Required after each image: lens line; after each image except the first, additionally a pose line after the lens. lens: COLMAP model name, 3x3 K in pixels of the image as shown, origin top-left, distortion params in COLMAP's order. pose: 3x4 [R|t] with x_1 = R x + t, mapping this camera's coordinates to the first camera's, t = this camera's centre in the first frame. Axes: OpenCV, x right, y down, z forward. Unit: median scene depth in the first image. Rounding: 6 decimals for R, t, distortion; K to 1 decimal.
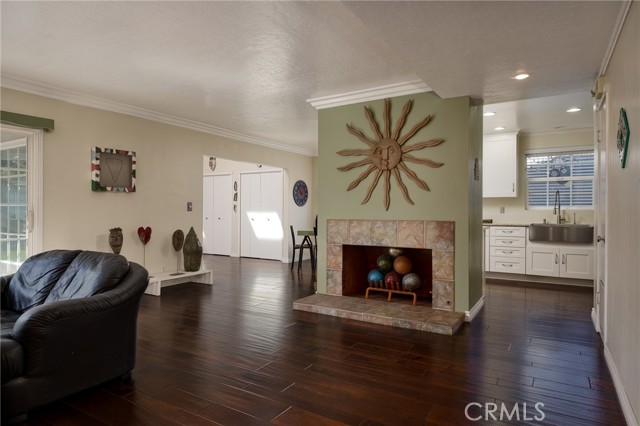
lens RADIAL K [[389.6, 0, 320.3], [0, 389.6, 209.2], [0, 0, 1]] dist [0.008051, -0.000386]
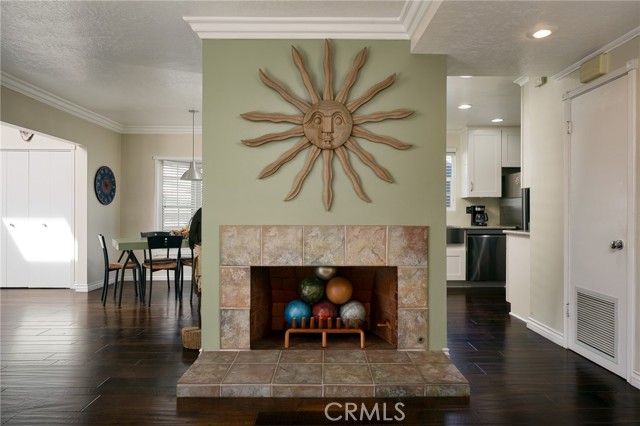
lens RADIAL K [[389.6, 0, 322.0], [0, 389.6, 214.3], [0, 0, 1]] dist [0.008051, -0.000386]
pose [[0.842892, -0.002767, 0.538076, -0.187483], [-0.002585, 0.999954, 0.009192, 0.002805], [-0.538077, -0.009139, 0.842846, 0.446073]]
